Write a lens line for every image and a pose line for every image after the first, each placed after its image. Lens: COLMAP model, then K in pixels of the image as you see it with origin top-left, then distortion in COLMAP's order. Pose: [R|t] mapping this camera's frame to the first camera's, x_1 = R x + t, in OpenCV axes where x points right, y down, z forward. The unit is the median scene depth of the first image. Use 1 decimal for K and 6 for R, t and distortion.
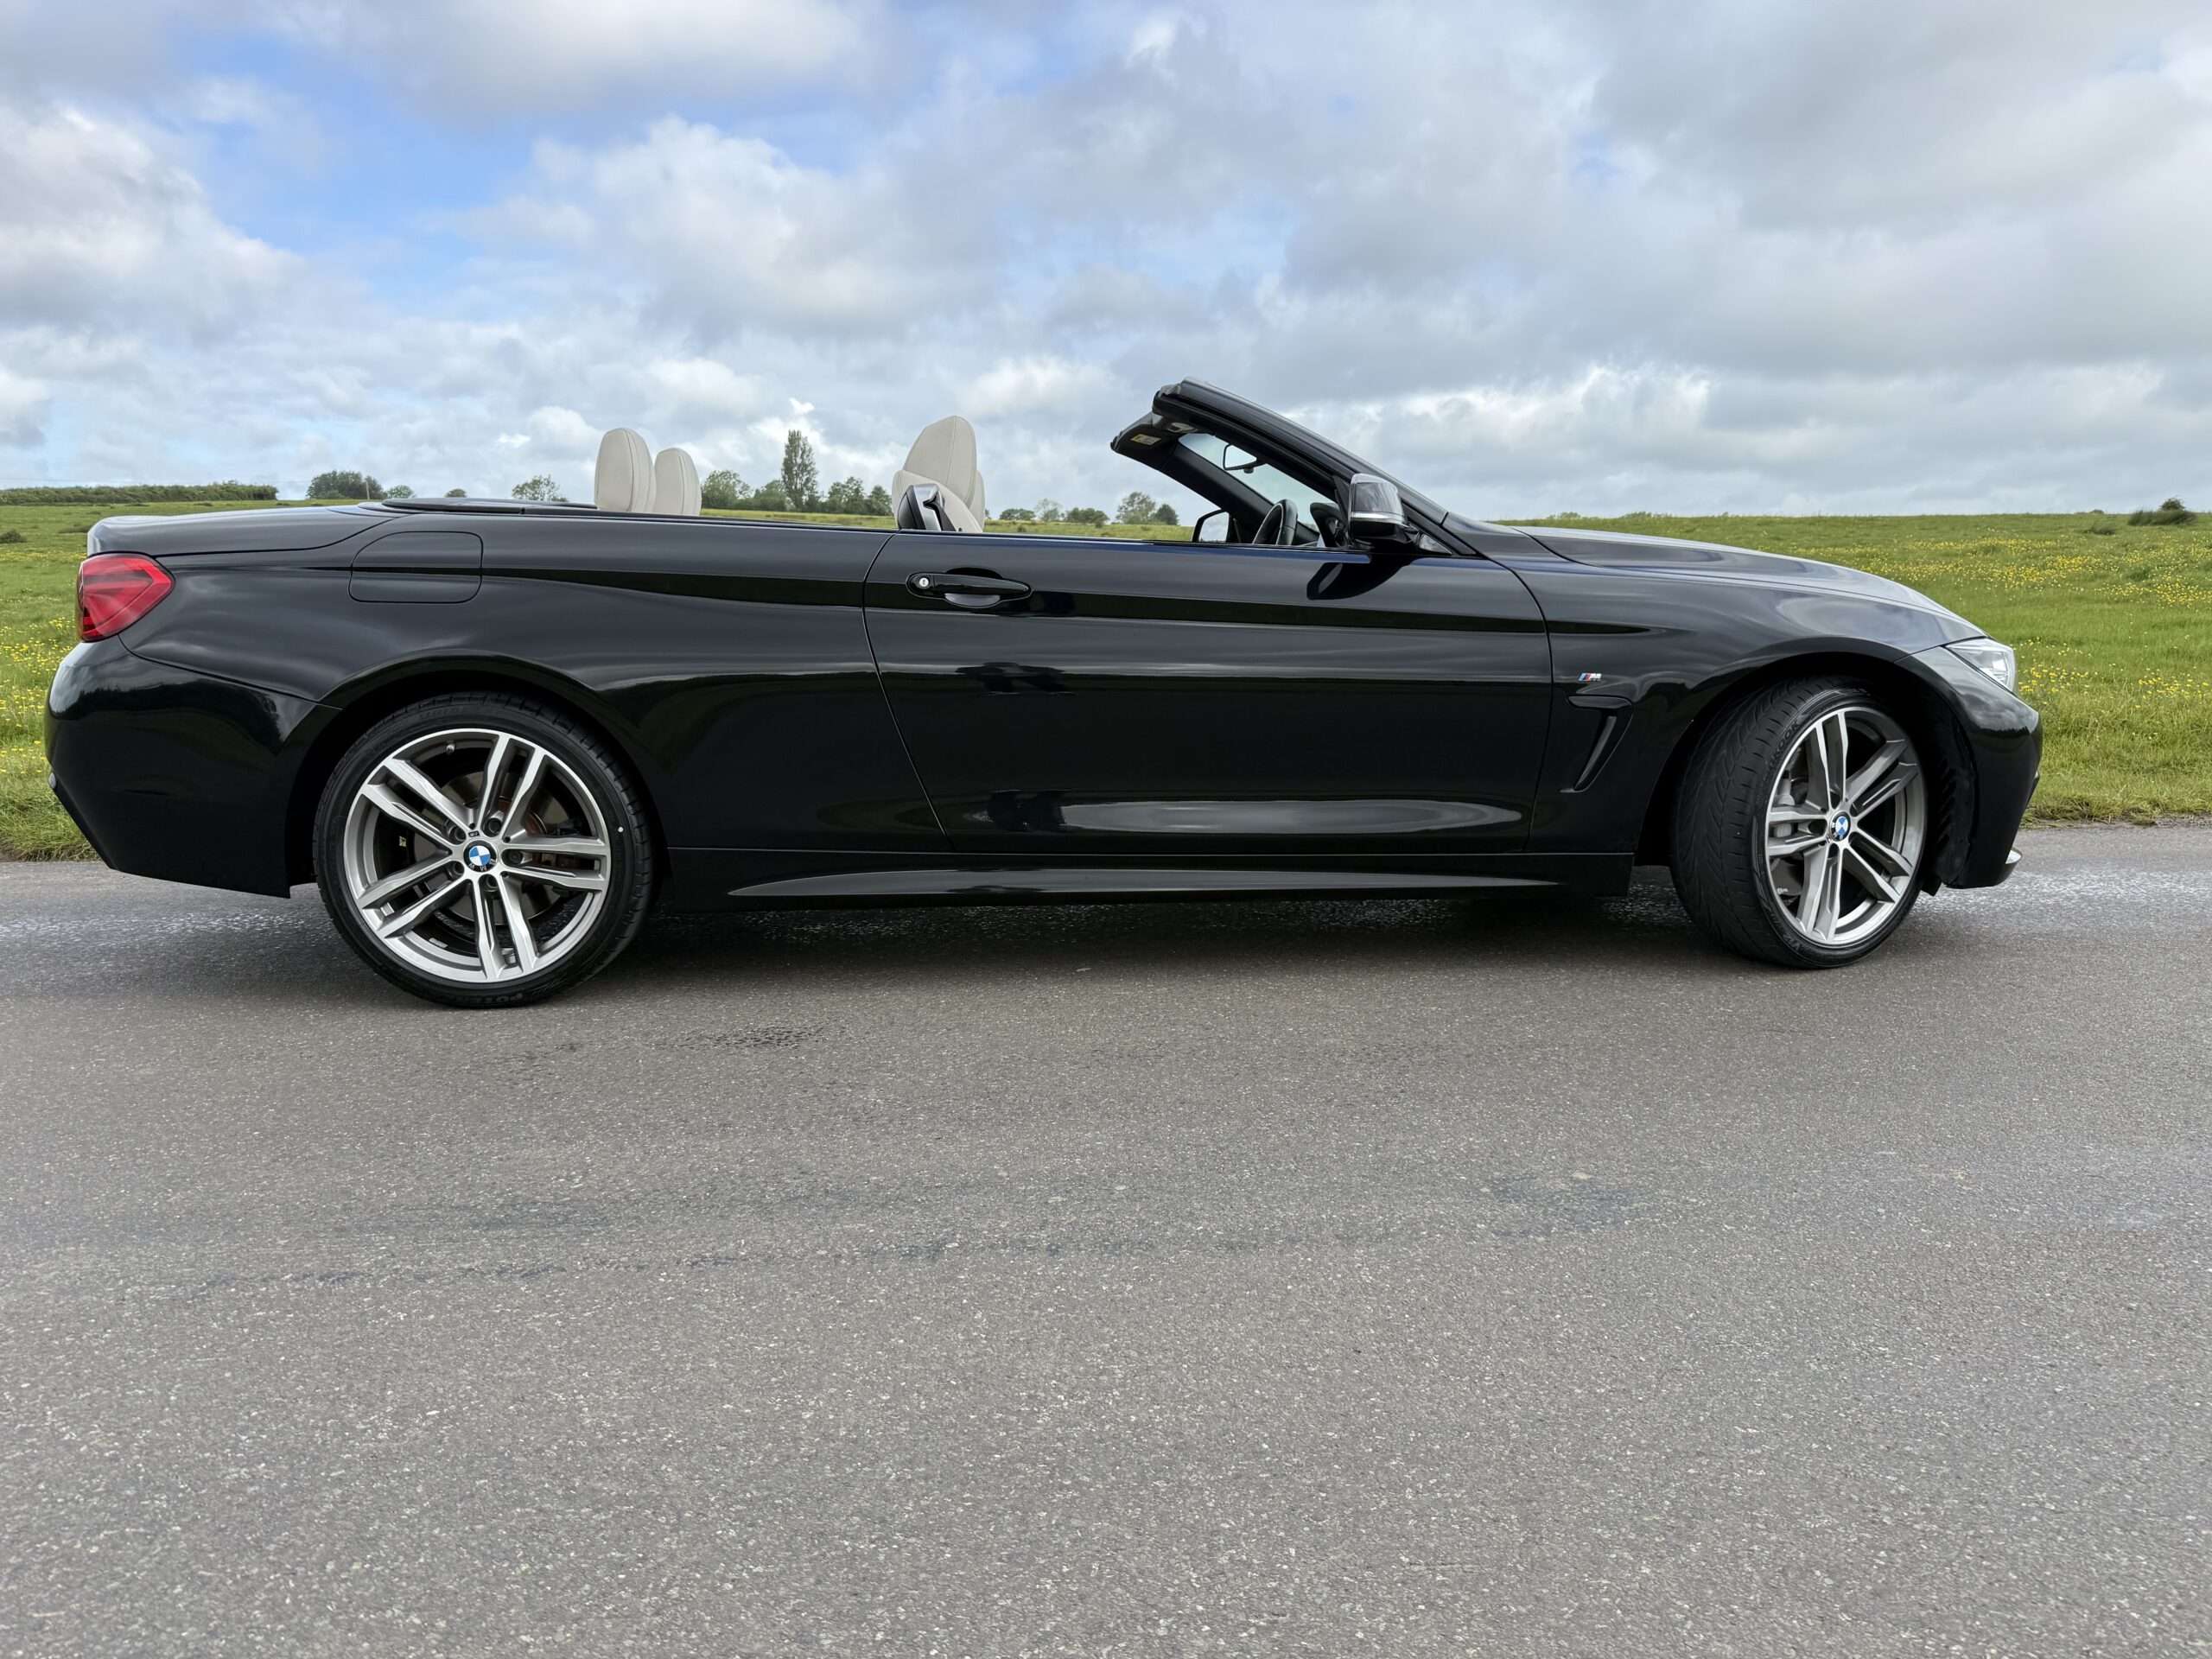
lens RADIAL K [[1647.7, 0, 1095.3], [0, 1647.7, 880.5], [0, 0, 1]] dist [0.067582, -0.102443]
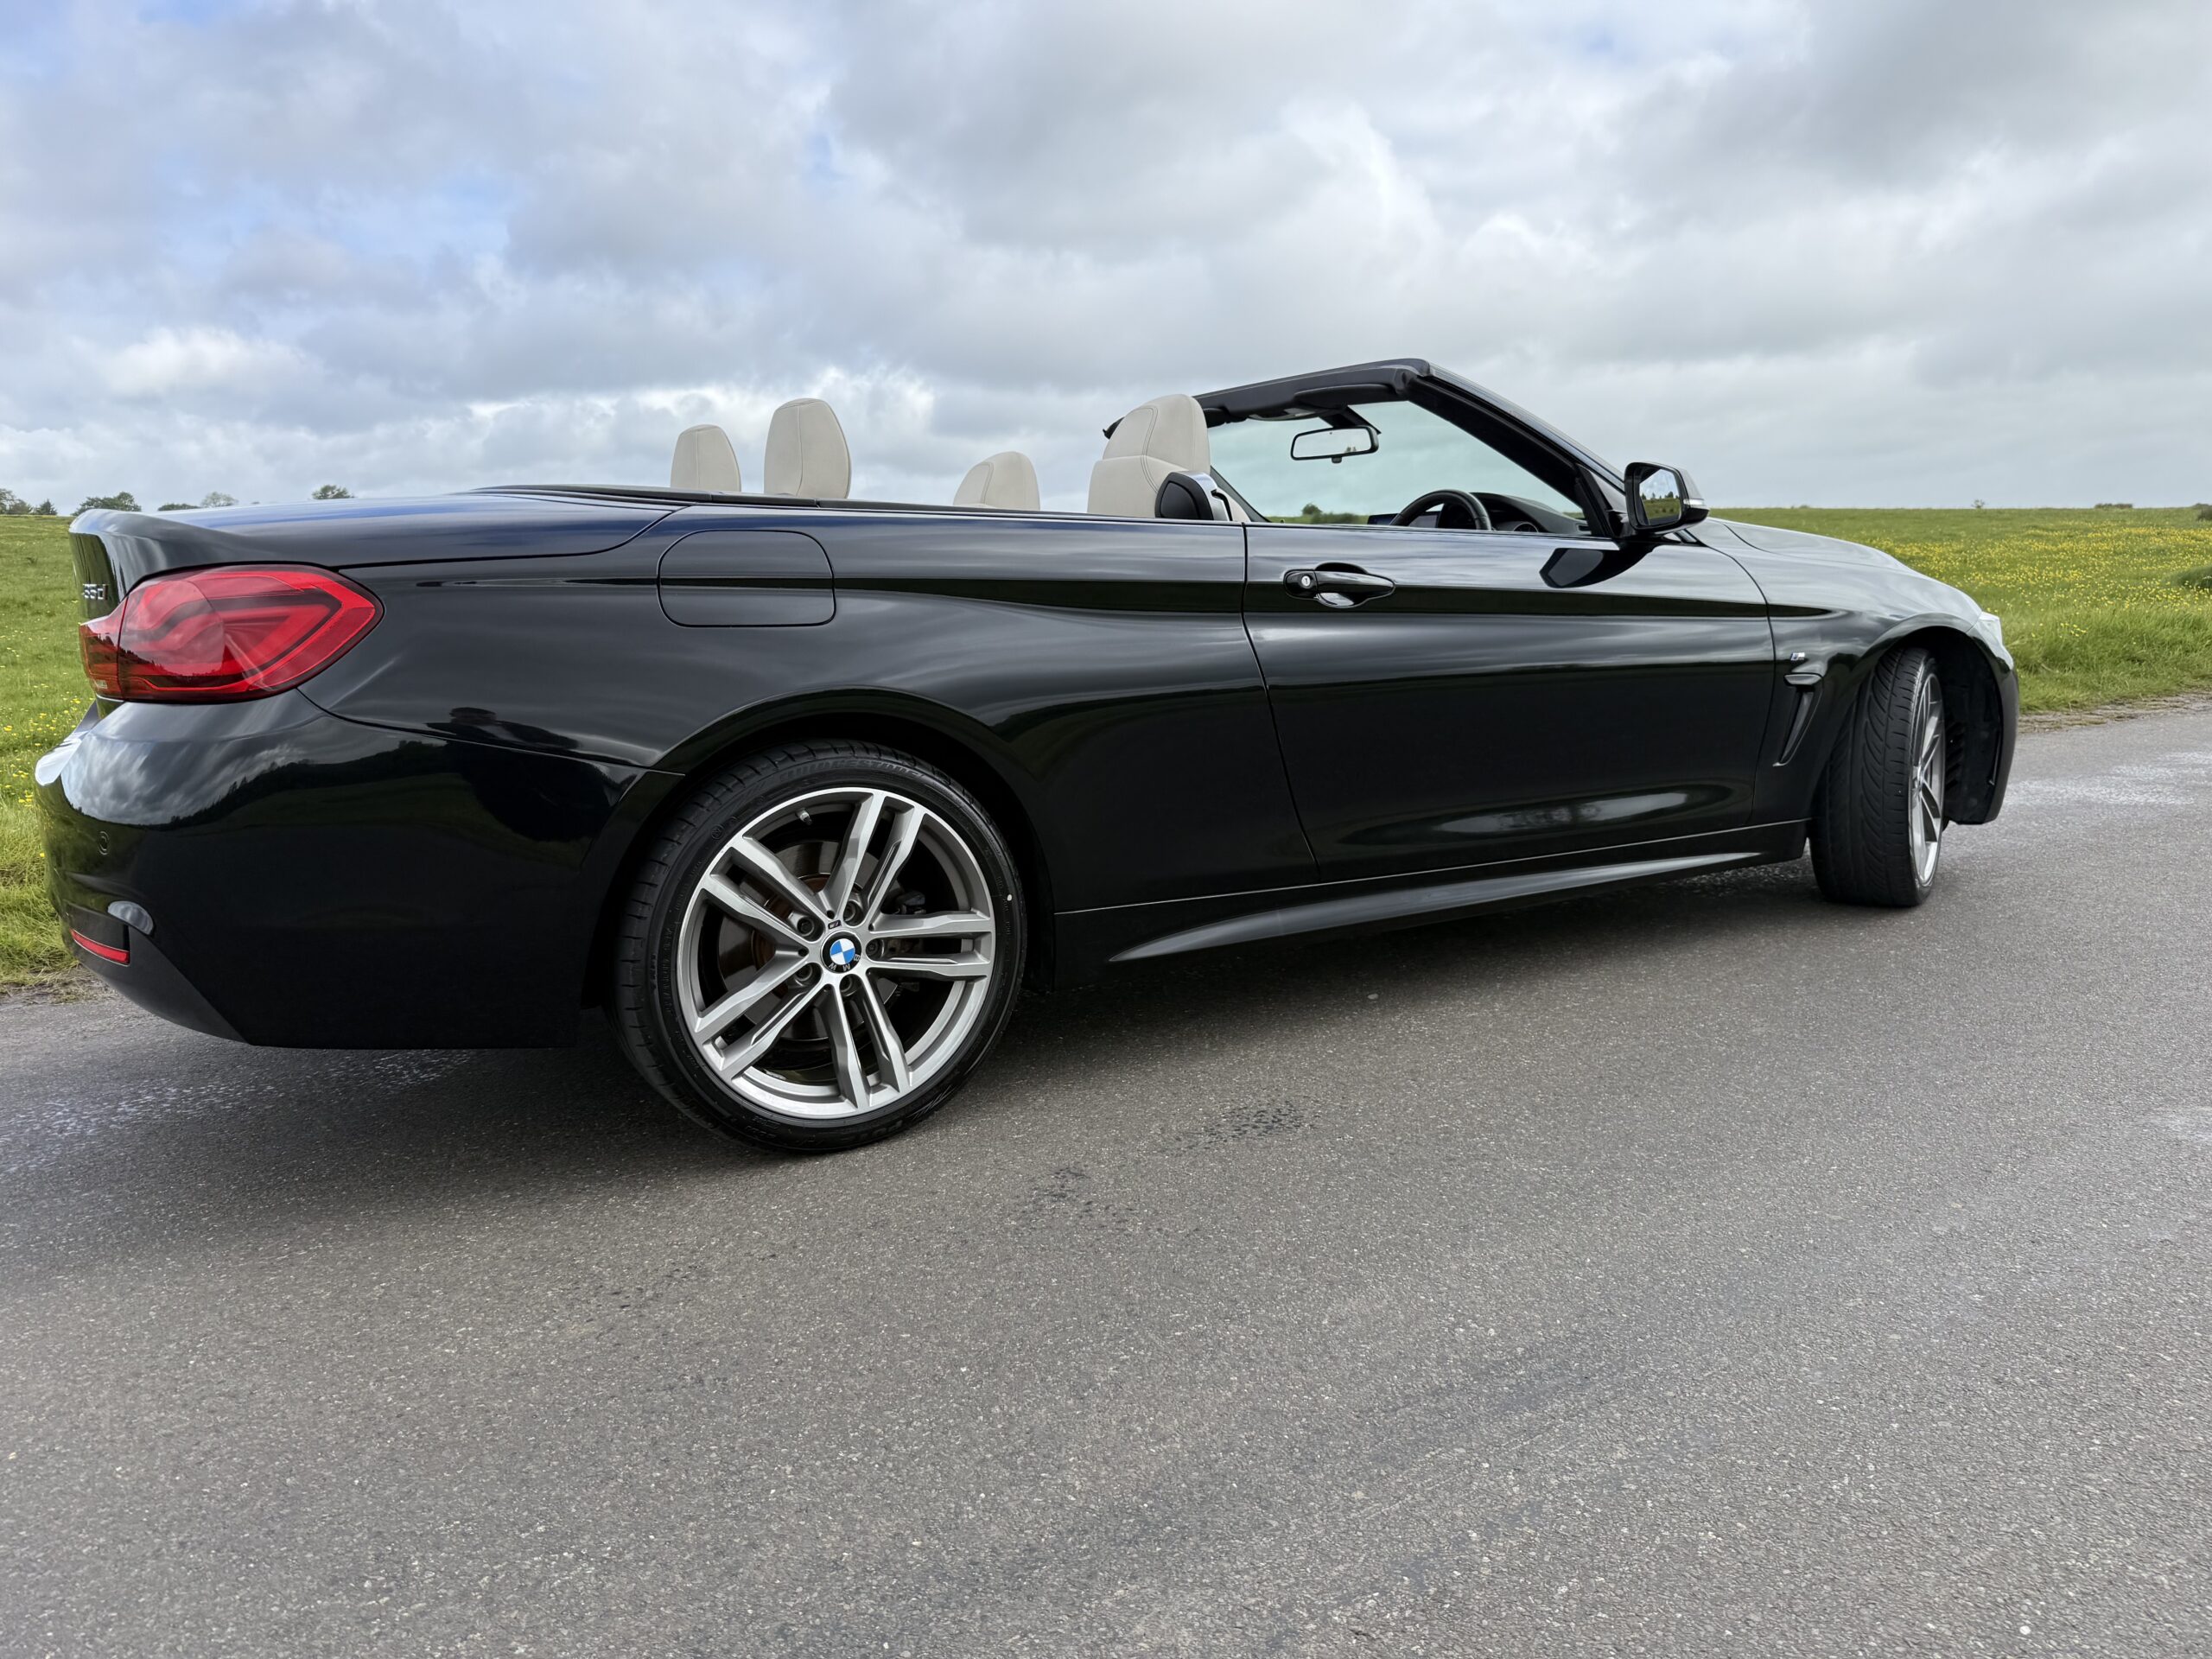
lens RADIAL K [[1630.0, 0, 1112.3], [0, 1630.0, 893.8], [0, 0, 1]] dist [0.082430, -0.114533]
pose [[0.884174, -0.108229, 0.454447, -0.534635], [0.103549, 0.993999, 0.035260, -0.049150], [-0.455536, 0.015881, 0.890075, 0.239814]]
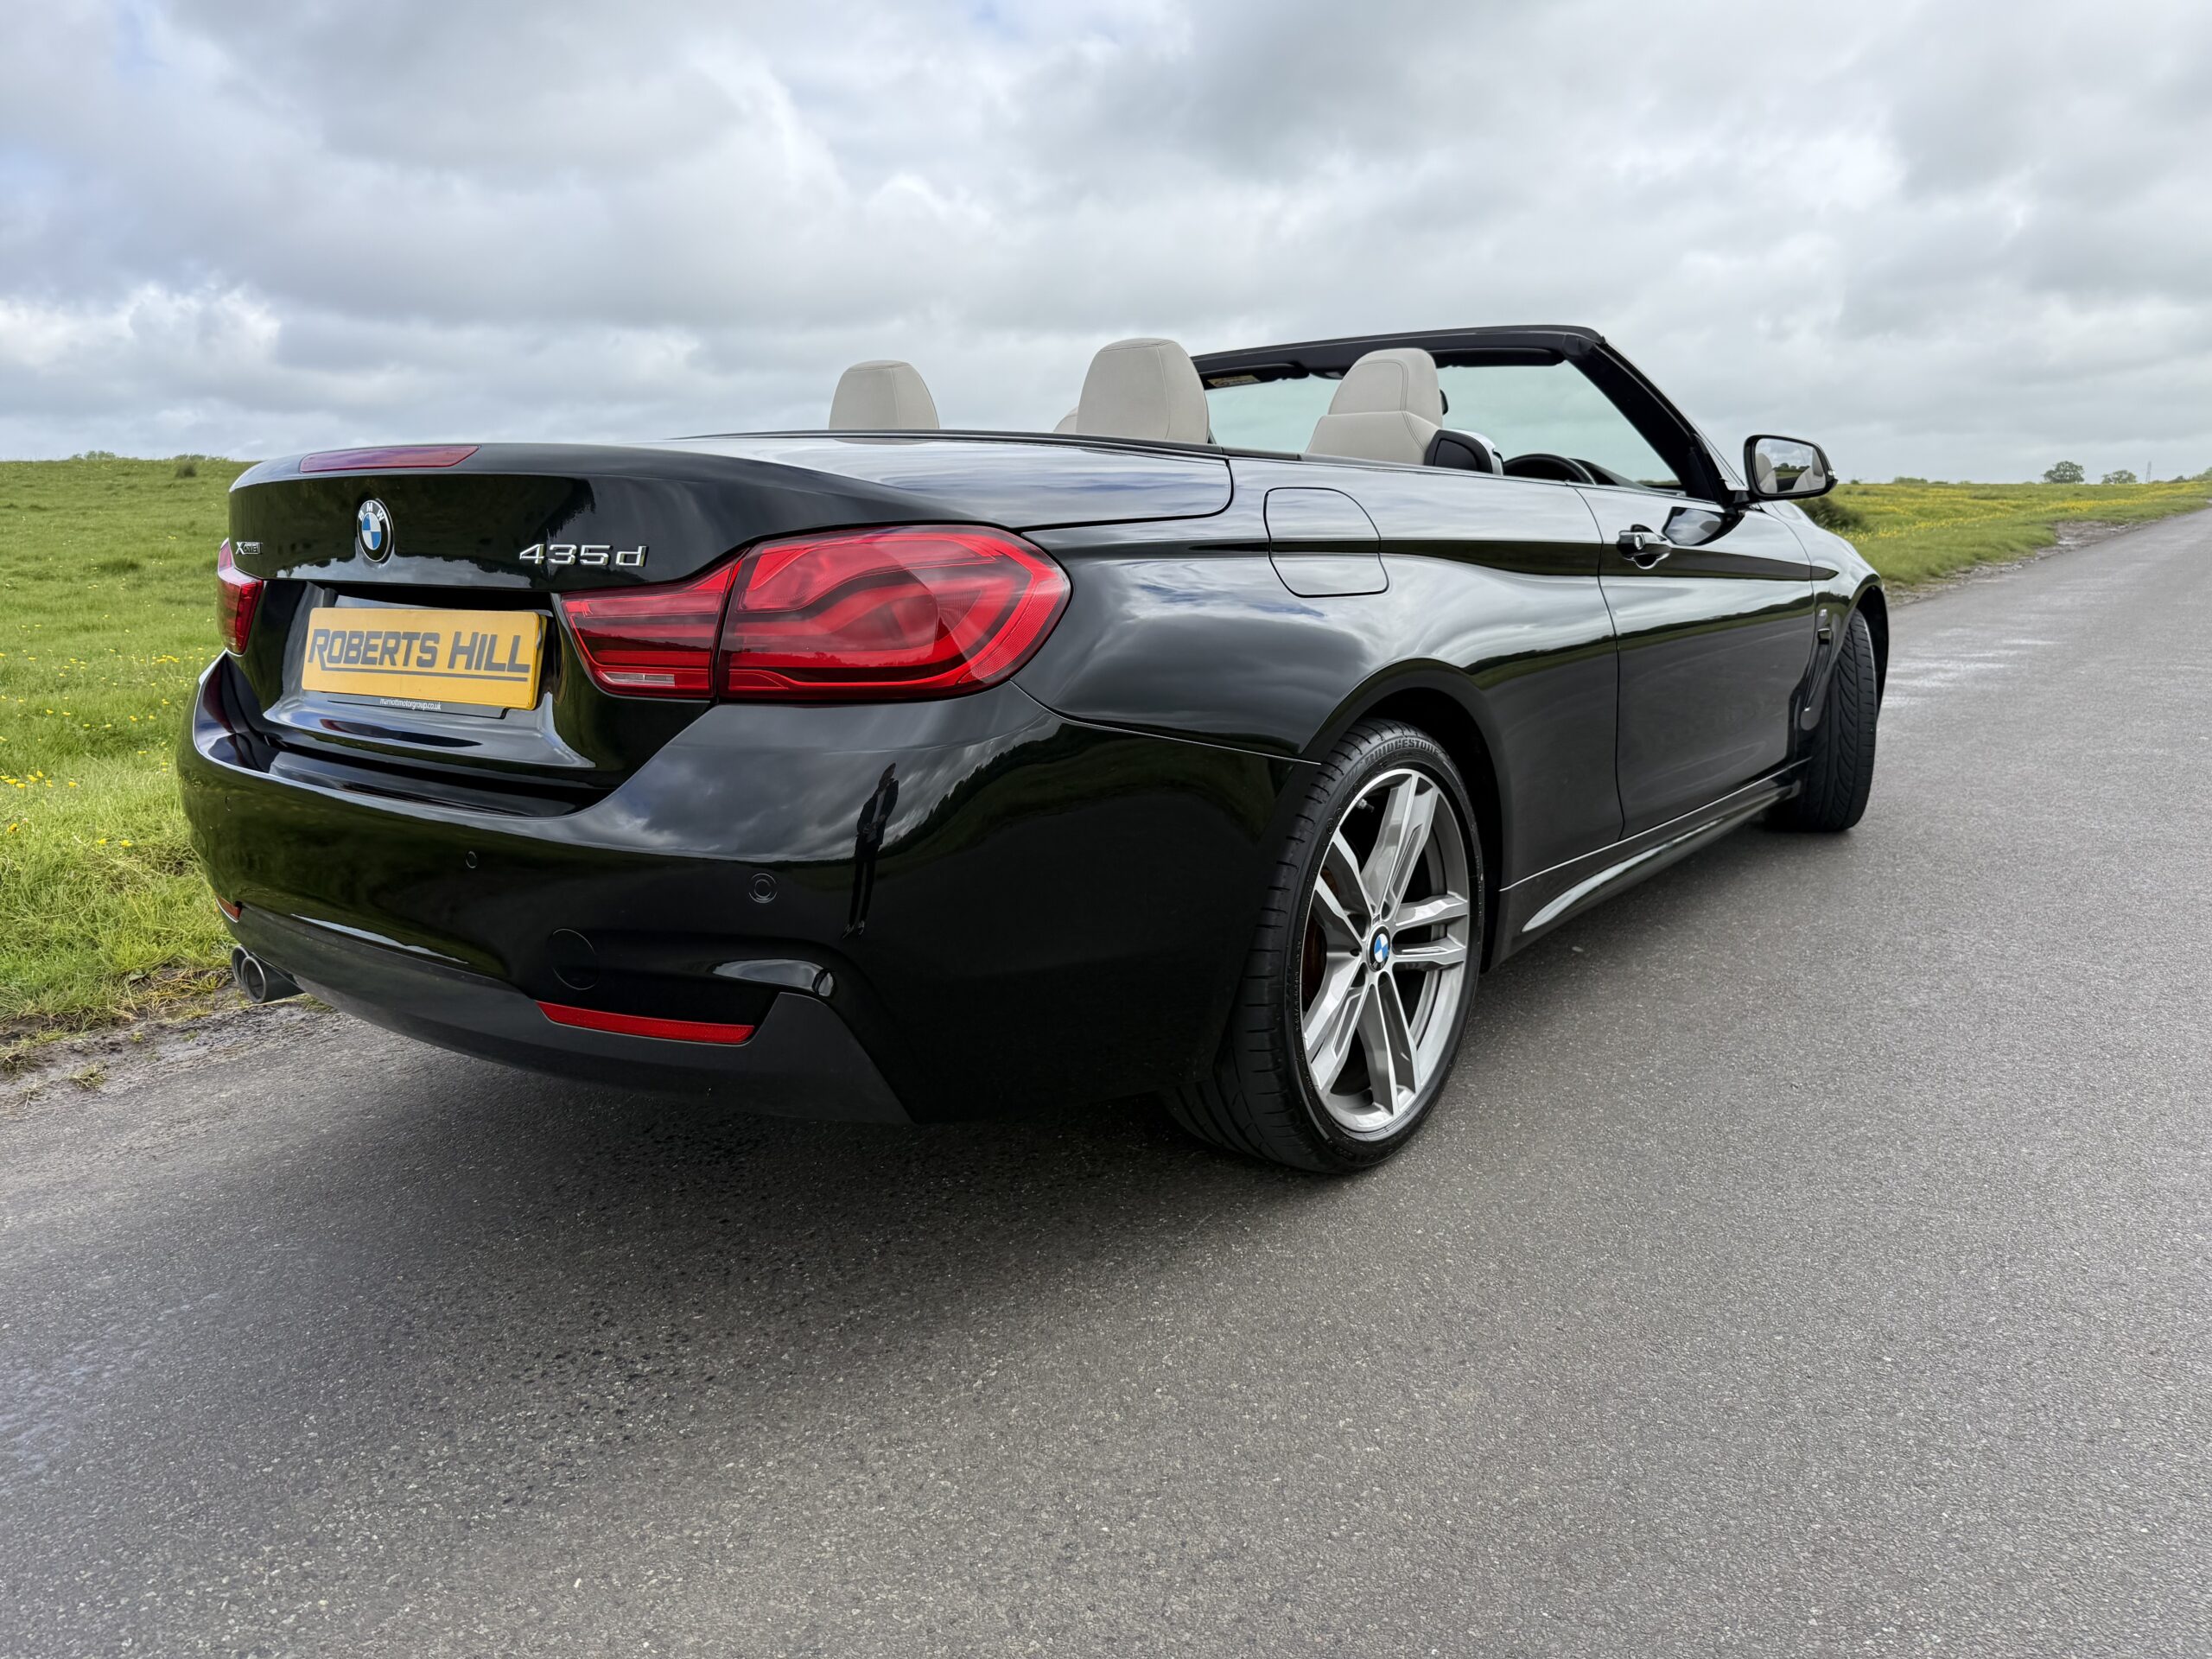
lens RADIAL K [[1666.8, 0, 1106.7], [0, 1666.8, 839.4], [0, 0, 1]] dist [0.055822, -0.057073]
pose [[0.658181, -0.151063, 0.737548, -0.853193], [0.146831, 0.986607, 0.071043, -0.113065], [-0.738402, 0.061536, 0.671547, 0.542369]]
